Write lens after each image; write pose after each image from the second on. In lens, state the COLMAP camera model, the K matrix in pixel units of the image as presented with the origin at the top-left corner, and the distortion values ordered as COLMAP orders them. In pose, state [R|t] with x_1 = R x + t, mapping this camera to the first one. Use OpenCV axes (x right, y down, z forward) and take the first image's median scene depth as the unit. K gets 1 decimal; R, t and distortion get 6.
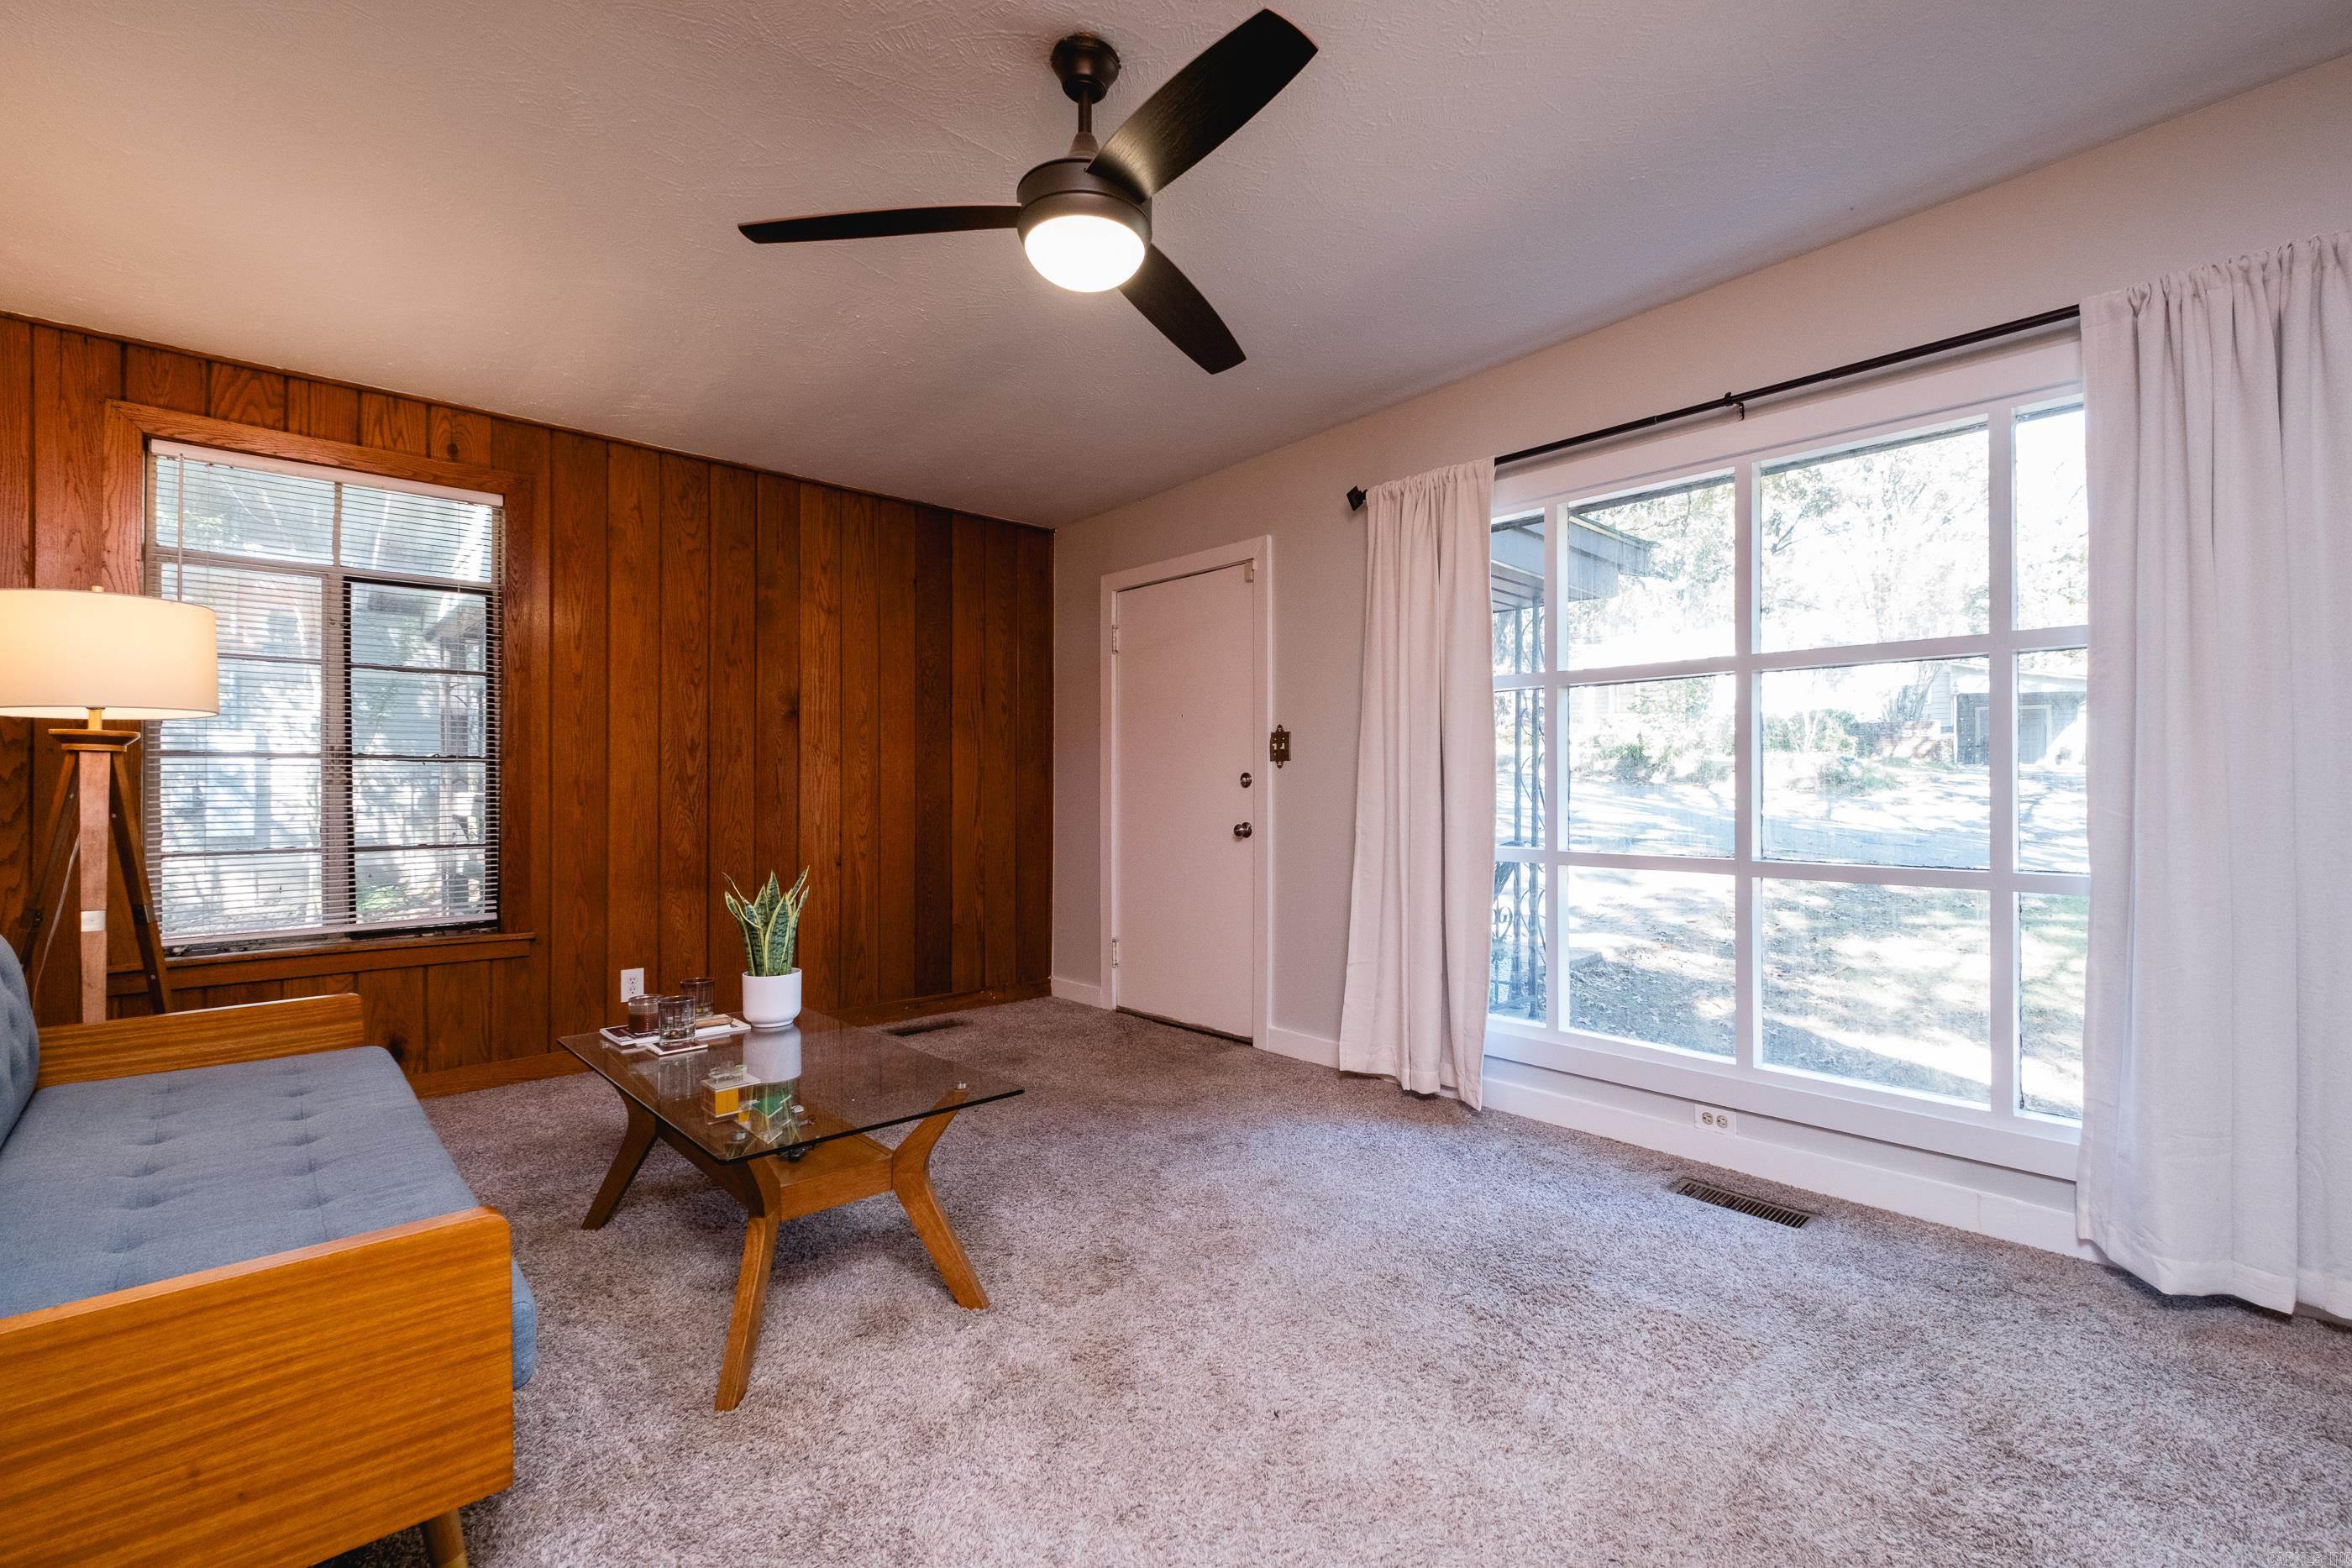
lens RADIAL K [[1039.8, 0, 1175.2], [0, 1039.8, 789.1], [0, 0, 1]] dist [0.003911, -0.006034]
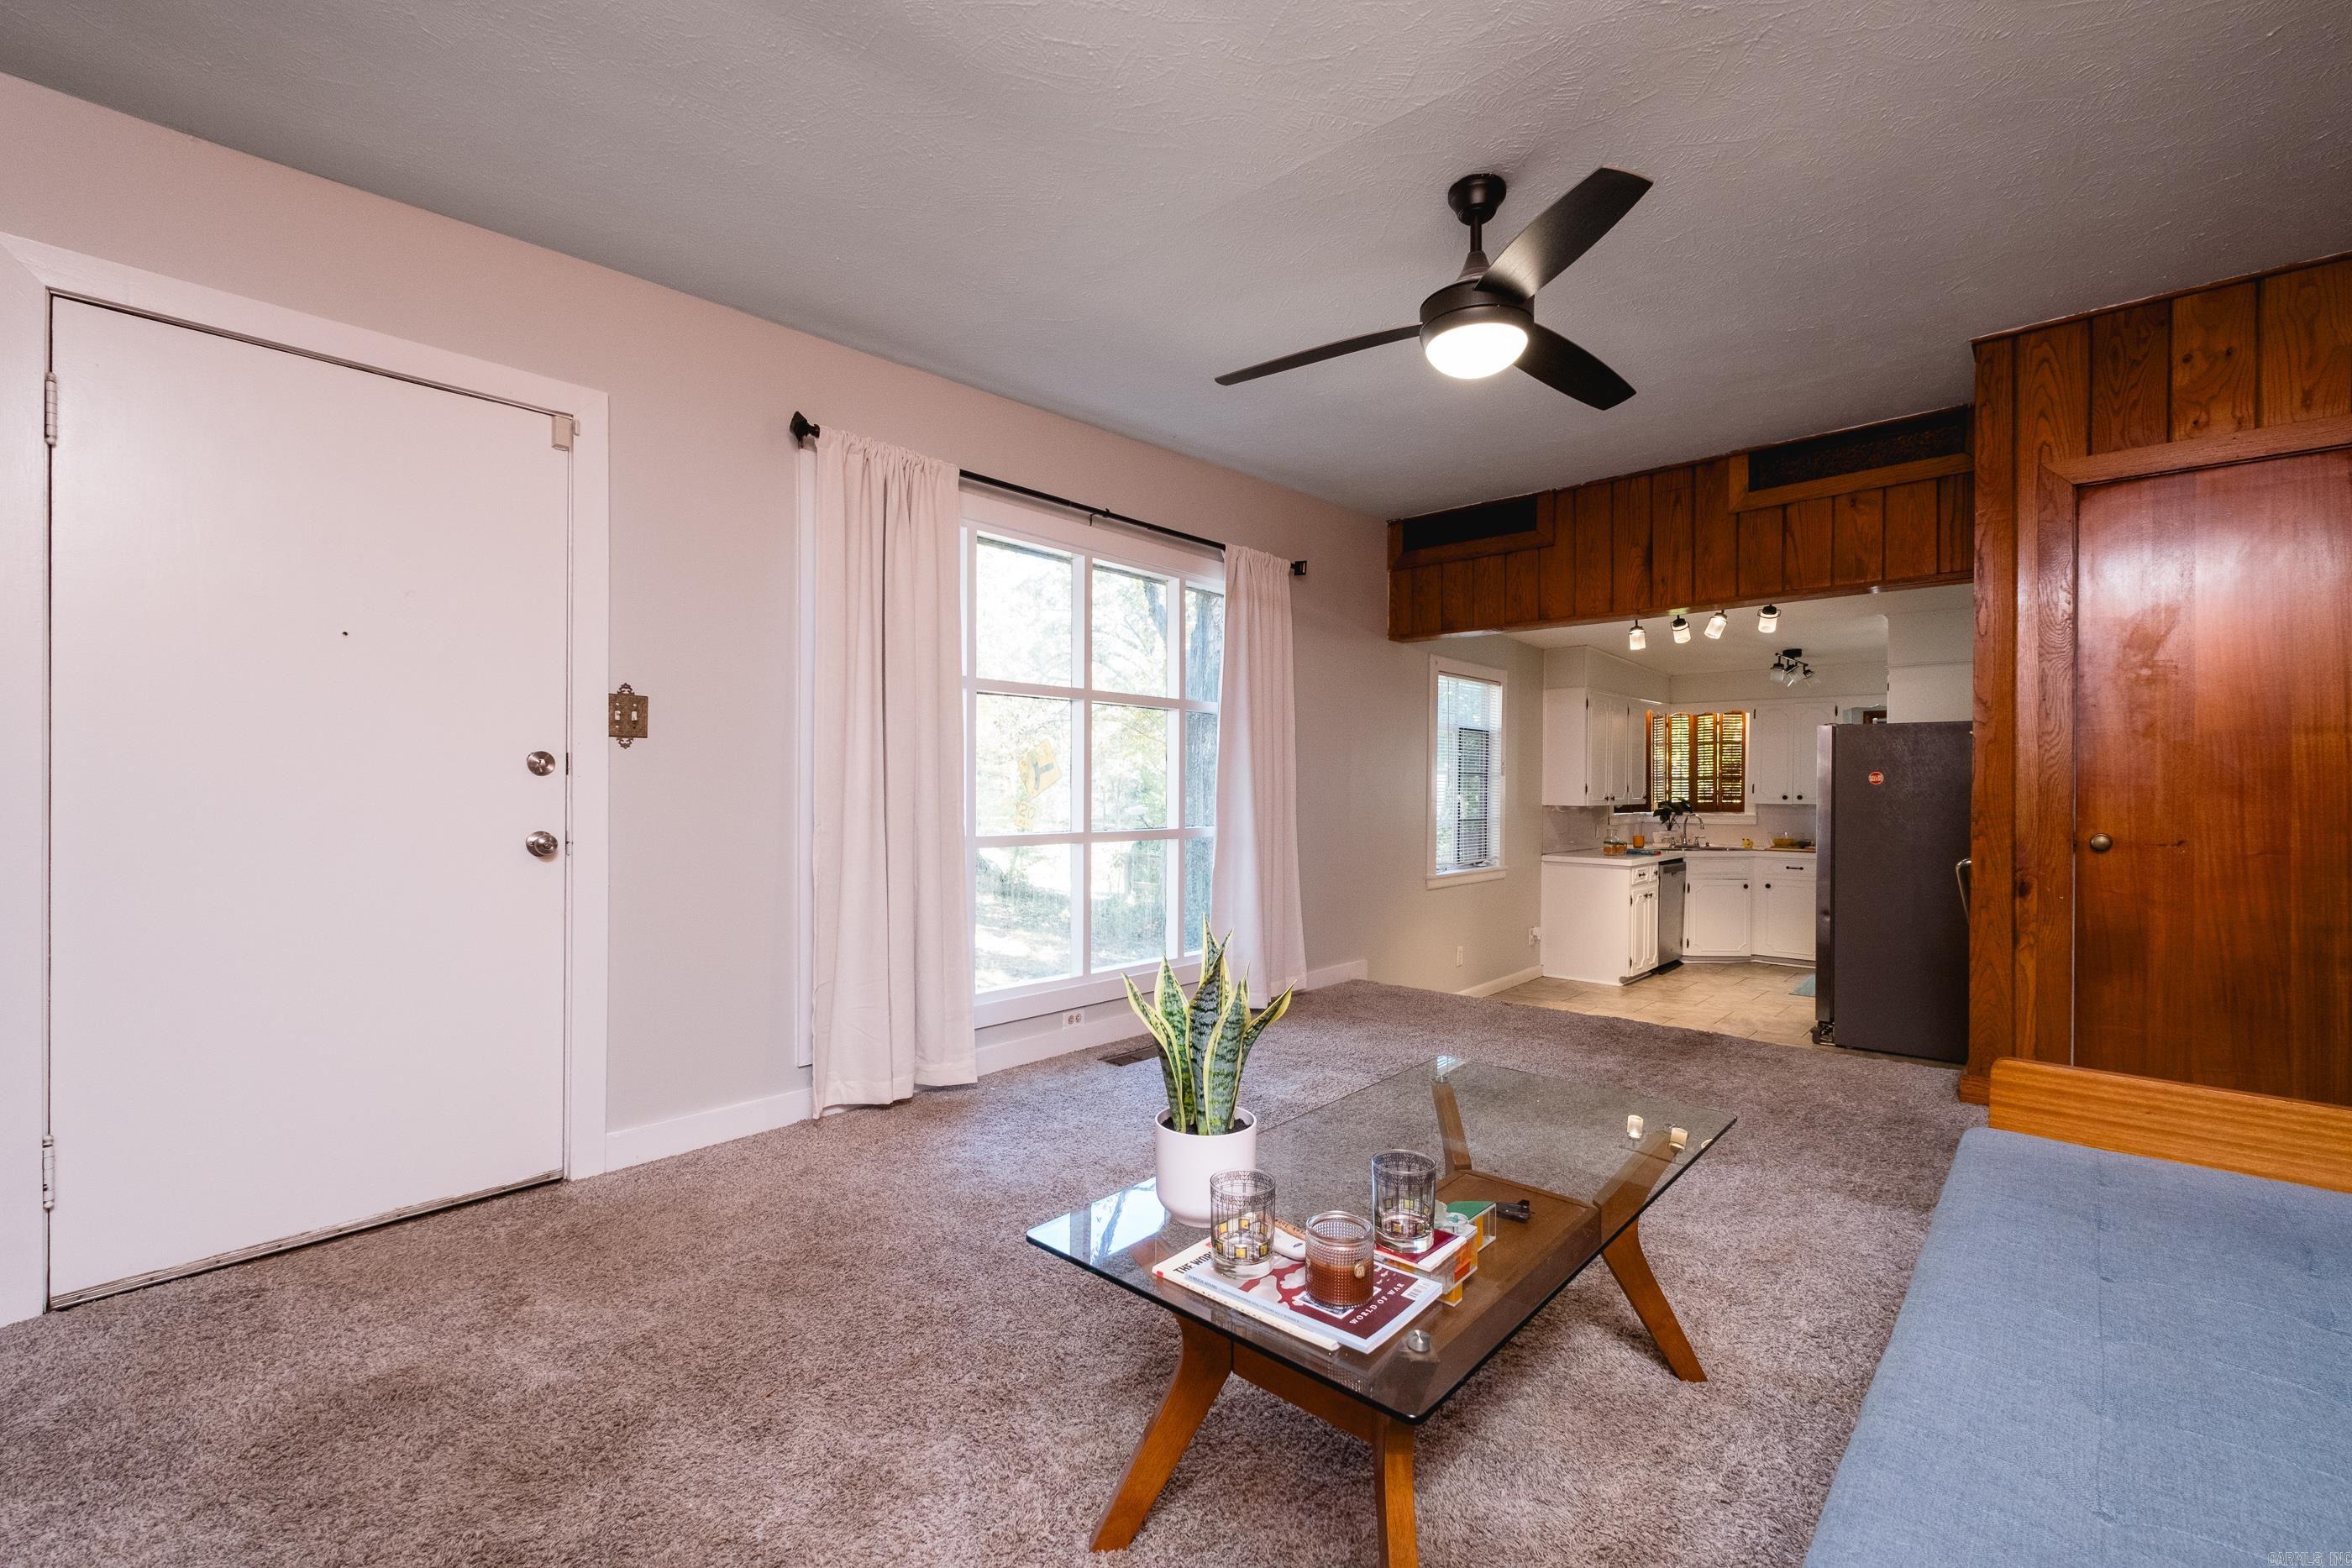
lens RADIAL K [[1022.1, 0, 1191.4], [0, 1022.1, 791.1], [0, 0, 1]] dist [0.010668, -0.007501]
pose [[-0.110538, -0.007747, 0.993842, -0.704452], [-0.007741, 0.999946, 0.006934, 0.001066], [-0.993842, -0.006927, -0.110592, 0.816221]]
